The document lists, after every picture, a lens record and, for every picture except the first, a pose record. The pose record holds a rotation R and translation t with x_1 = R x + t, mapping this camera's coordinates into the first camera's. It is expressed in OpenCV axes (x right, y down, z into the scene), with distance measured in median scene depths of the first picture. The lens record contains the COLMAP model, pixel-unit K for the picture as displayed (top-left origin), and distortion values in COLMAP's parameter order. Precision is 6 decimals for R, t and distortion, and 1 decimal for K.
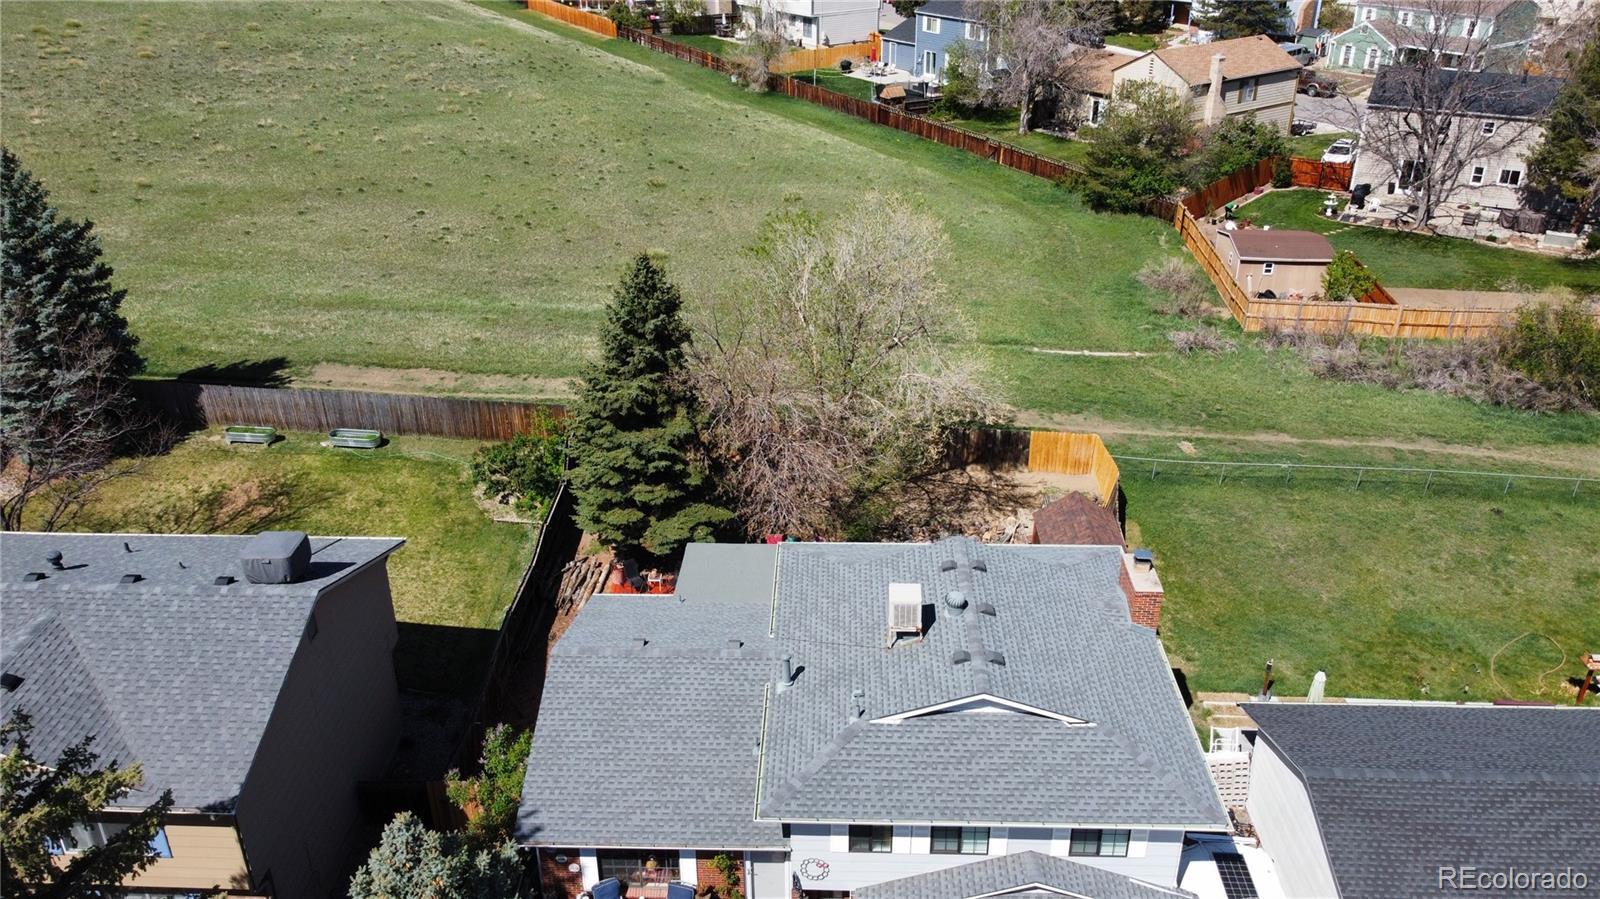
lens RADIAL K [[1203.9, 0, 785.0], [0, 1203.9, 450.2], [0, 0, 1]] dist [-0.000427, -0.007770]
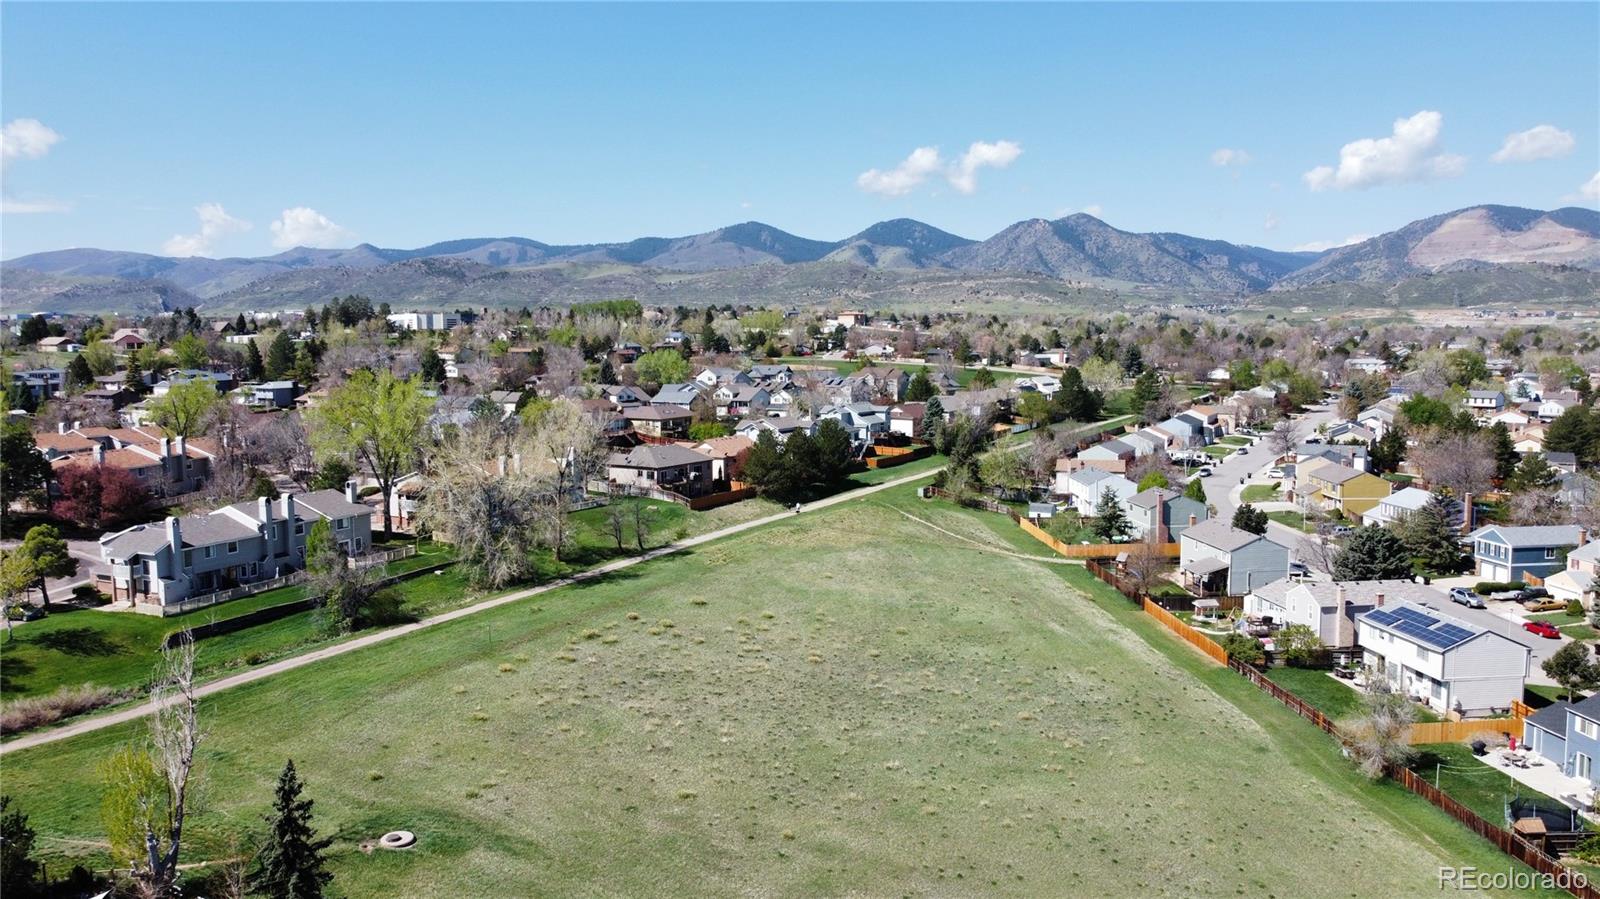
lens RADIAL K [[1203.9, 0, 791.4], [0, 1203.9, 453.6], [0, 0, 1]] dist [-0.000427, -0.007770]
pose [[0.880145, 0.048301, -0.472240, 0.020241], [-0.213852, 0.928489, -0.303604, -0.254306], [0.423806, 0.368205, 0.827535, -0.157981]]
